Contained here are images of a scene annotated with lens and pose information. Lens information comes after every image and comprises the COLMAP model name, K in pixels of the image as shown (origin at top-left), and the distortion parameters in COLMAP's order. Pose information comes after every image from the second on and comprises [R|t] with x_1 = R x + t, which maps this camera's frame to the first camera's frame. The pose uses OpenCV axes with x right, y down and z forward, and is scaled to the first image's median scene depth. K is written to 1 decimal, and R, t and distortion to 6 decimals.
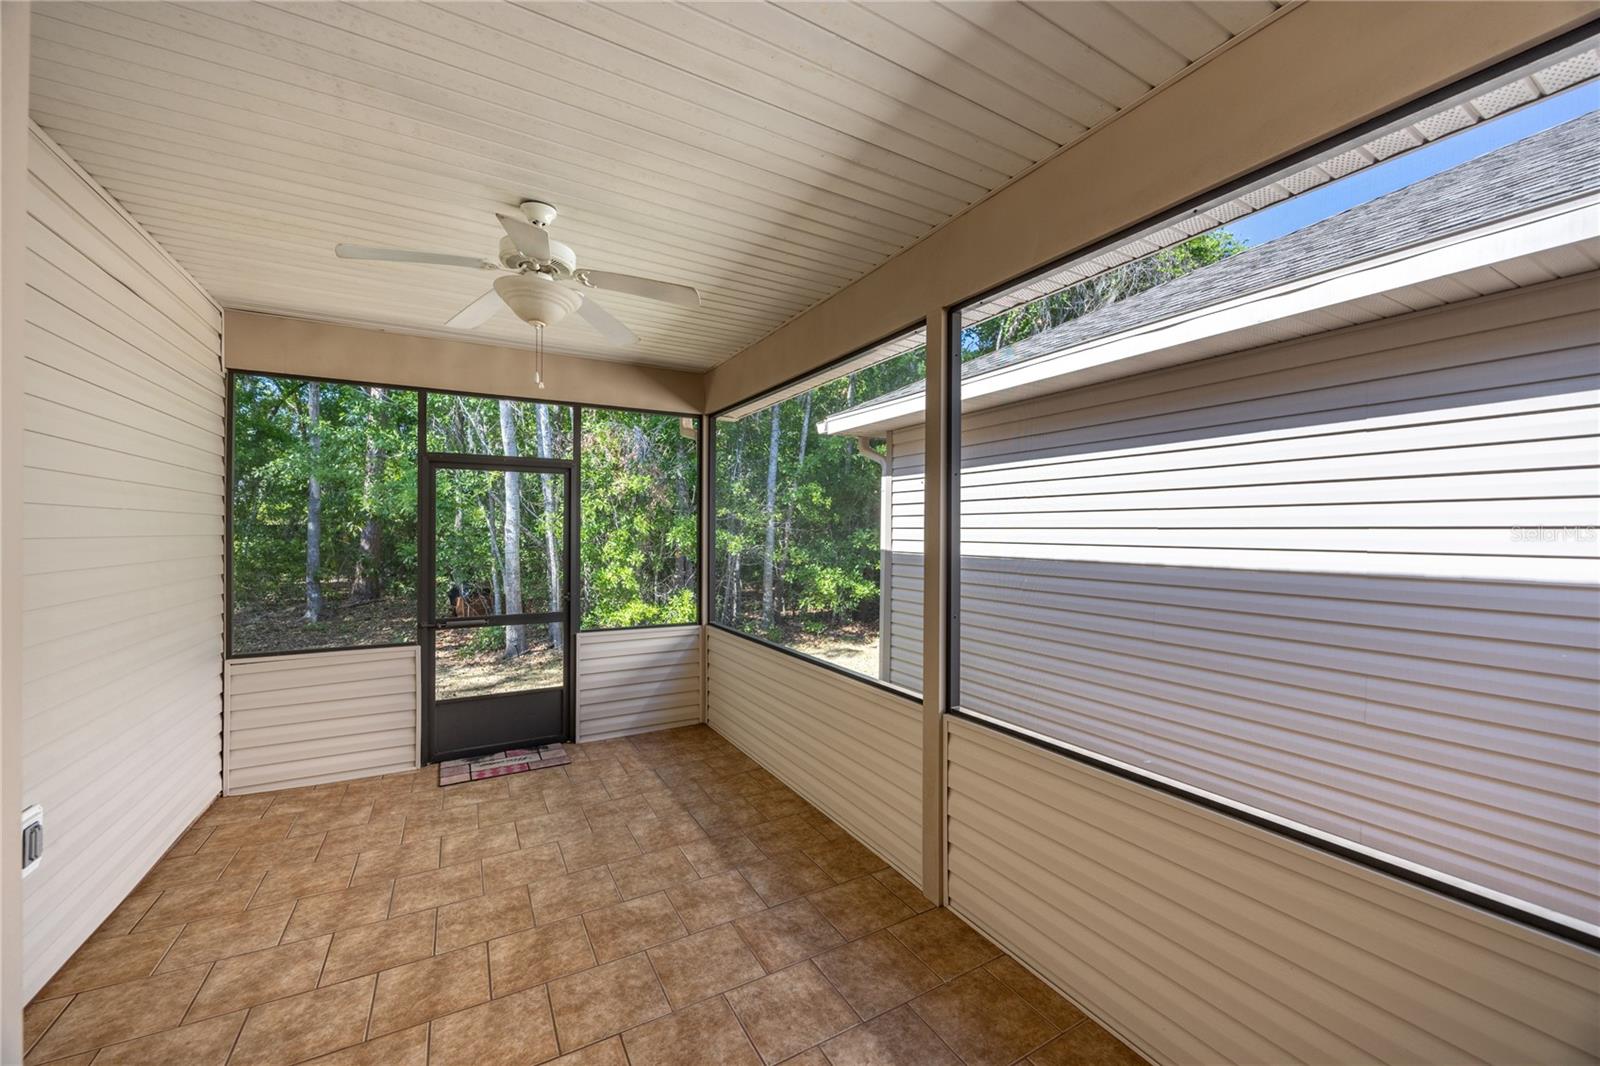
lens RADIAL K [[609.2, 0, 800.0], [0, 609.2, 533.0], [0, 0, 1]] dist [-0.000630, -0.000148]
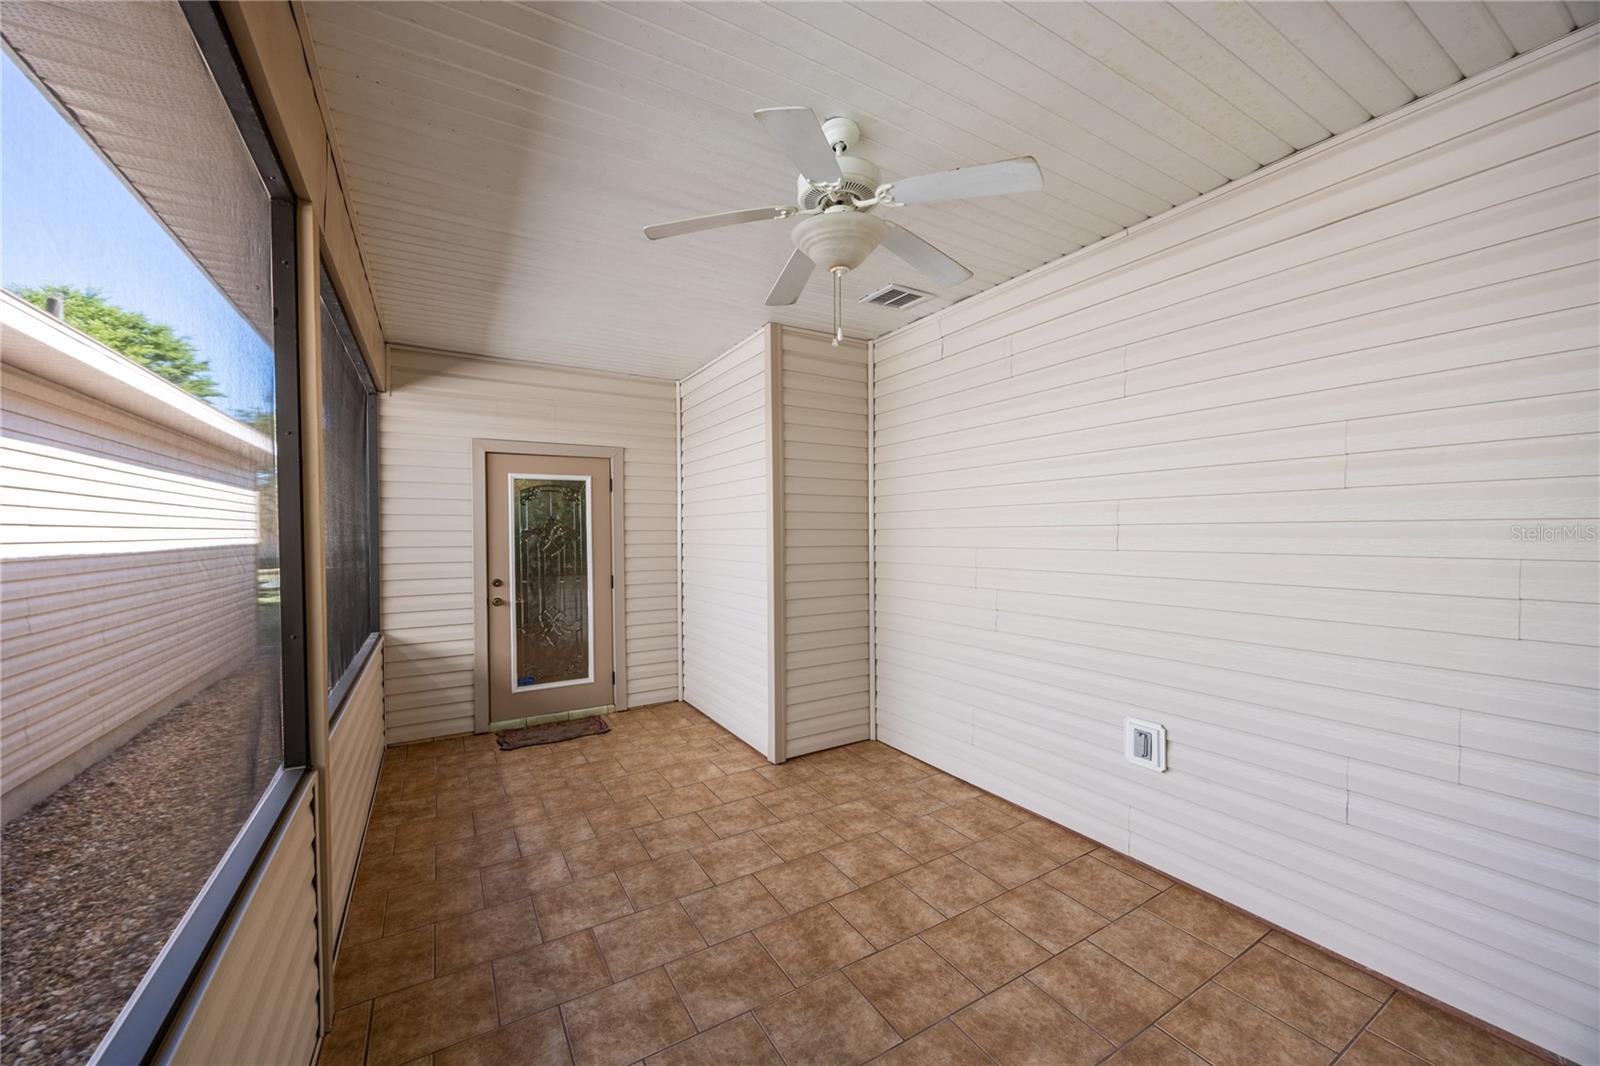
lens RADIAL K [[609.2, 0, 800.0], [0, 609.2, 533.0], [0, 0, 1]] dist [-0.000630, -0.000148]
pose [[-0.999643, 0.005184, -0.026199, -0.241375], [0.005059, 0.999975, 0.004842, 0.011037], [0.026224, 0.004707, -0.999645, 1.261475]]
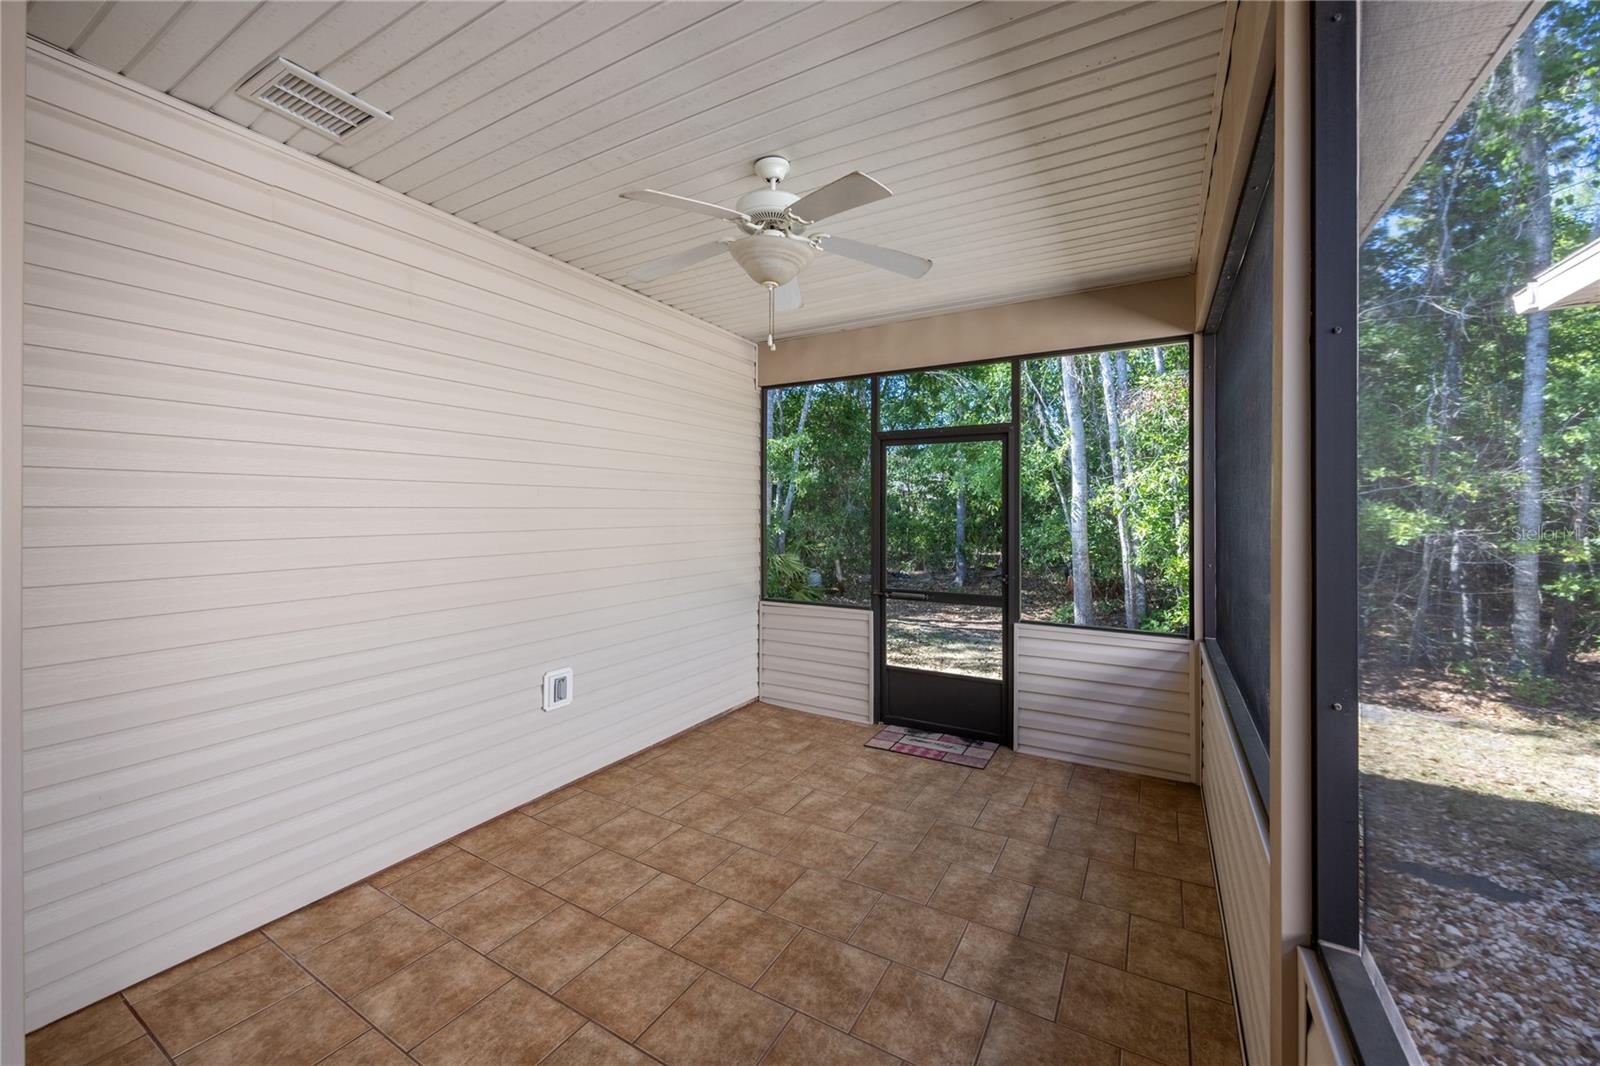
lens RADIAL K [[620.0, 0, 803.1], [0, 620.0, 507.4], [0, 0, 1]] dist [-0.001429, 0.000066]
pose [[0.512551, -0.007591, -0.858623, 0.297188], [-0.001696, 0.999950, -0.009853, 0.013184], [0.858655, 0.006506, 0.512513, 0.369534]]
